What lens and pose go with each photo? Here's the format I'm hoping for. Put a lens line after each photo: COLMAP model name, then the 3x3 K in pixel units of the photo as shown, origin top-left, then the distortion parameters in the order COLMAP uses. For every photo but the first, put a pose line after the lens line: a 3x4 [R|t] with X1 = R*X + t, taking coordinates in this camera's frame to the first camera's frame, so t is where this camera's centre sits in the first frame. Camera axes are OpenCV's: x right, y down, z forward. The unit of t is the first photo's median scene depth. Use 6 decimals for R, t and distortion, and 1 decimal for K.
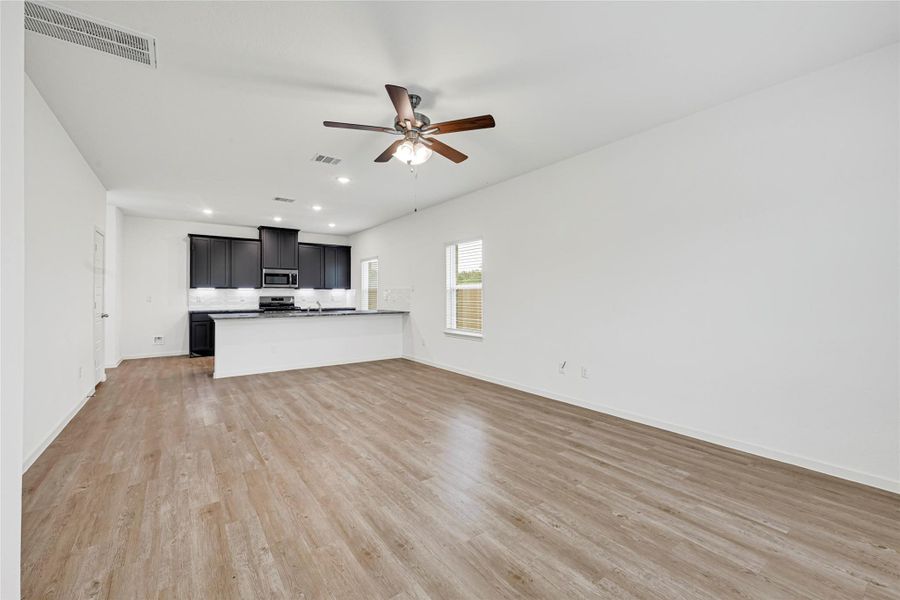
lens RADIAL K [[372.0, 0, 454.4], [0, 372.0, 292.7], [0, 0, 1]] dist [-0.000200, 0.001790]
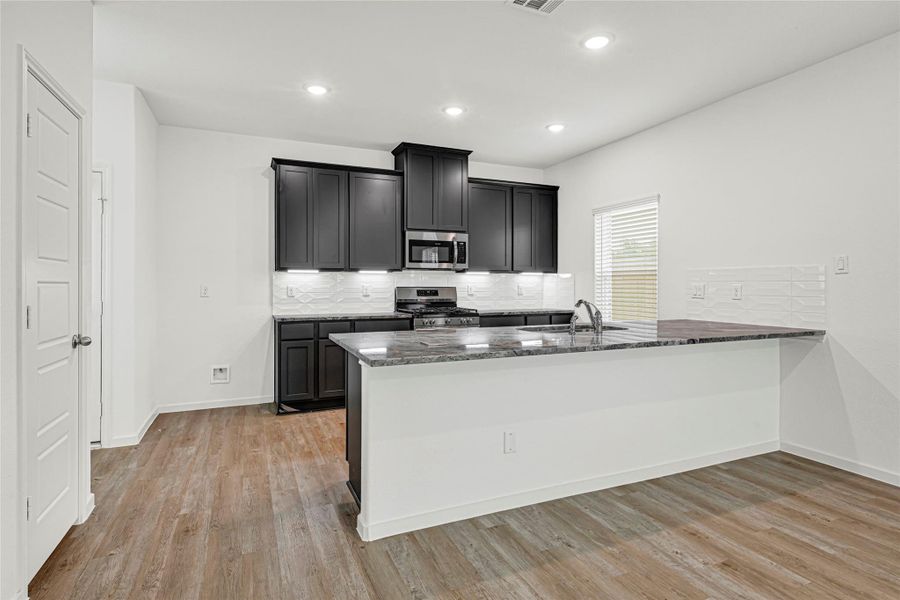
lens RADIAL K [[467.0, 0, 451.8], [0, 467.0, 289.3], [0, 0, 1]] dist [0.000827, -0.000482]
pose [[0.975331, 0.003598, -0.220717, -0.619318], [-0.000560, 0.999904, 0.013826, 0.008095], [0.220746, -0.013361, 0.975240, 0.801077]]
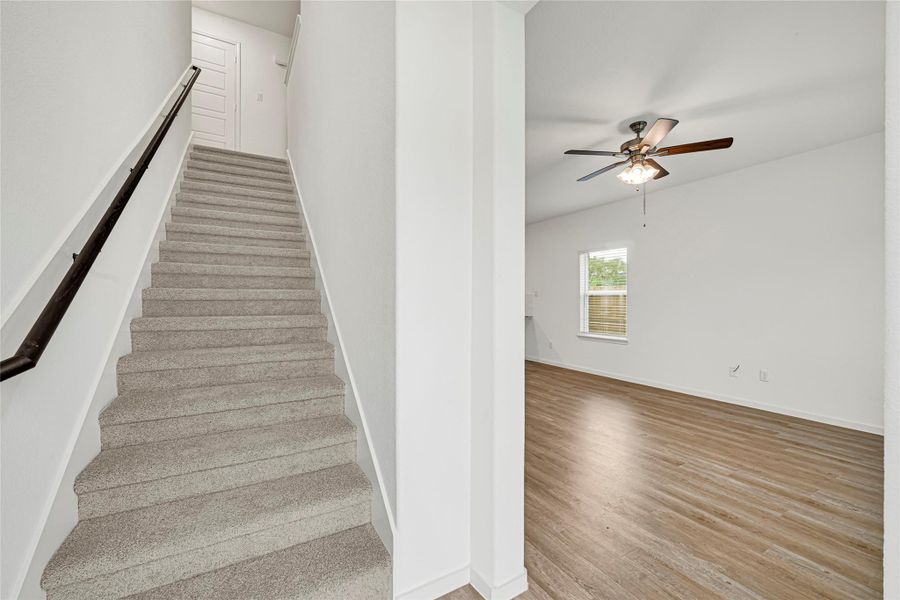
lens RADIAL K [[372.0, 0, 454.1], [0, 372.0, 298.9], [0, 0, 1]] dist [-0.000200, 0.001790]
pose [[0.993653, 0.002260, -0.112462, -0.367329], [-0.001357, 0.999966, 0.008107, -0.007342], [0.112476, -0.007903, 0.993623, -0.114578]]
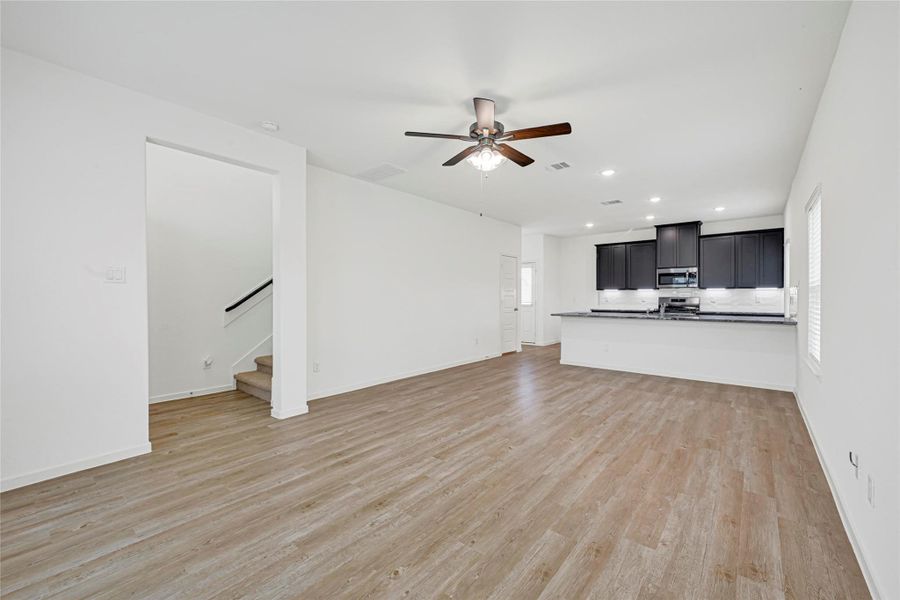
lens RADIAL K [[372.0, 0, 443.1], [0, 372.0, 295.6], [0, 0, 1]] dist [-0.000200, 0.001790]
pose [[0.228233, -0.000307, -0.973607, 0.597531], [0.005315, 0.999985, 0.000931, 0.002844], [0.973592, -0.005387, 0.228231, 0.441105]]
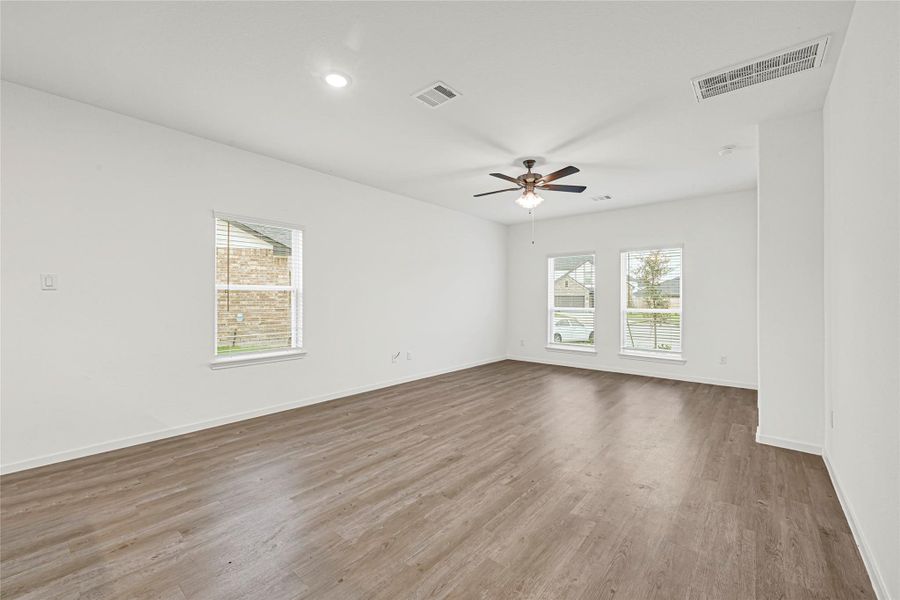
lens RADIAL K [[372.0, 0, 445.3], [0, 372.0, 292.4], [0, 0, 1]] dist [-0.000200, 0.001790]
pose [[-0.222857, 0.020164, 0.974643, -0.974749], [-0.007711, 0.999718, -0.022446, 0.007547], [-0.974821, -0.012518, -0.222639, 1.114481]]
